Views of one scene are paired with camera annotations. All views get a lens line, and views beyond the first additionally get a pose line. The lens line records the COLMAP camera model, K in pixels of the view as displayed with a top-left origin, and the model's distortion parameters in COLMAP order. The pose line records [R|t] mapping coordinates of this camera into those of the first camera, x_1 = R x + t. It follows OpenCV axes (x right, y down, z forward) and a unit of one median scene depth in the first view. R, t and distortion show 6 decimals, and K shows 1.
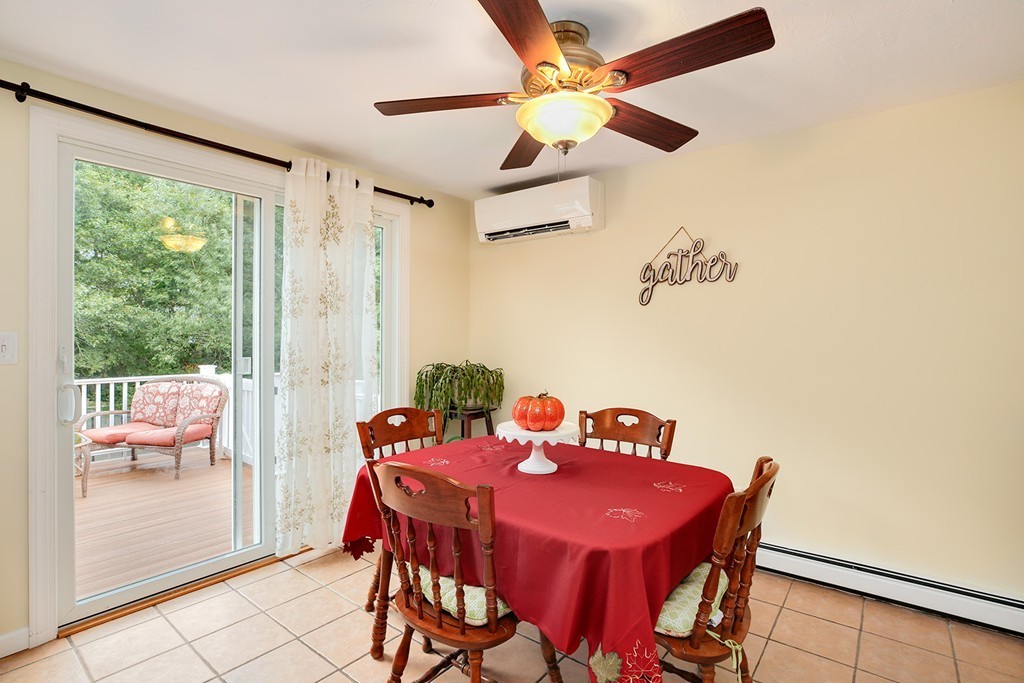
lens RADIAL K [[497.8, 0, 498.5], [0, 497.8, 333.6], [0, 0, 1]] dist [0.002153, 0.000388]
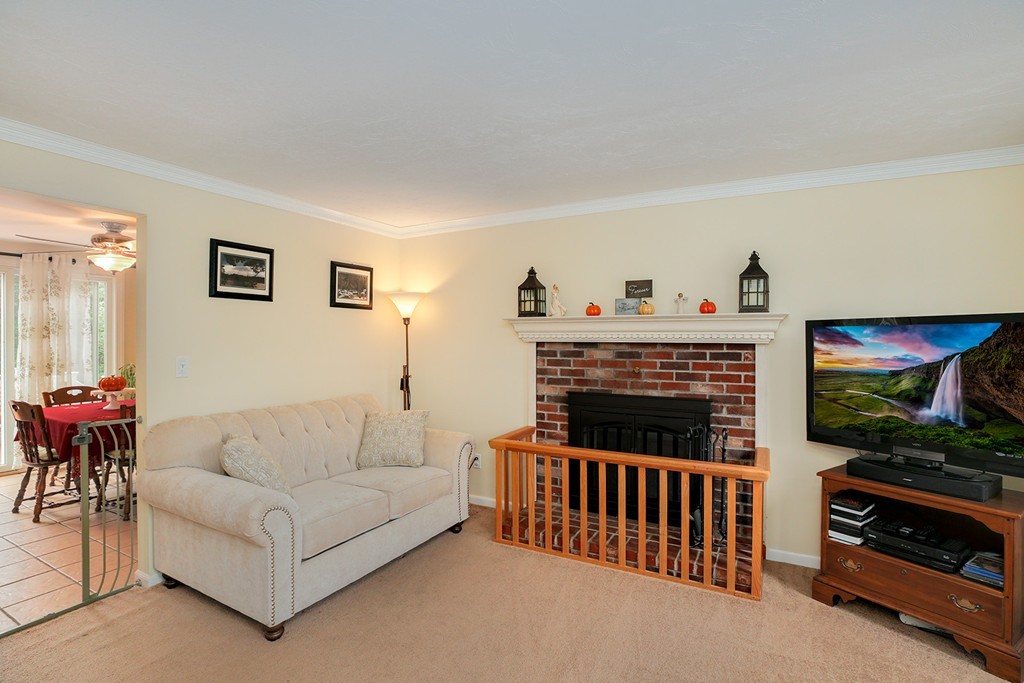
lens RADIAL K [[470.6, 0, 514.6], [0, 470.6, 334.5], [0, 0, 1]] dist [-0.040226, 0.011108]
pose [[0.978375, -0.001963, 0.206828, 0.991631], [0.003289, 0.999976, -0.006067, -0.032072], [-0.206811, 0.006616, 0.978359, -0.993552]]
